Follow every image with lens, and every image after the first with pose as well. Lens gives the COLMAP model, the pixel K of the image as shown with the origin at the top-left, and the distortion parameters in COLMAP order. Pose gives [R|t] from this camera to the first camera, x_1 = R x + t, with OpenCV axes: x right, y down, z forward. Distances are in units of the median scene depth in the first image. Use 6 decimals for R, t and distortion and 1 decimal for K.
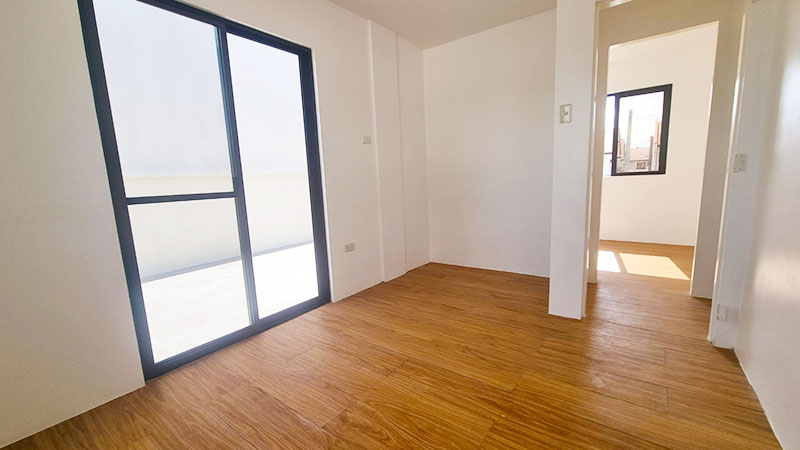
lens RADIAL K [[329.7, 0, 400.2], [0, 329.7, 226.7], [0, 0, 1]] dist [-0.000015, -0.000752]
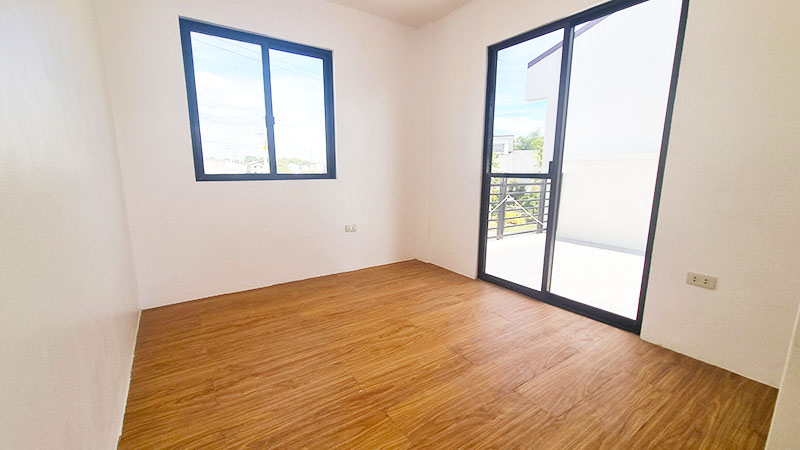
lens RADIAL K [[329.7, 0, 397.5], [0, 329.7, 228.4], [0, 0, 1]] dist [-0.000015, -0.000752]
pose [[-0.334320, 0.208973, -0.919000, 0.998130], [-0.126364, 0.956364, 0.263439, -0.207318], [0.933950, 0.204202, -0.293325, 1.137462]]
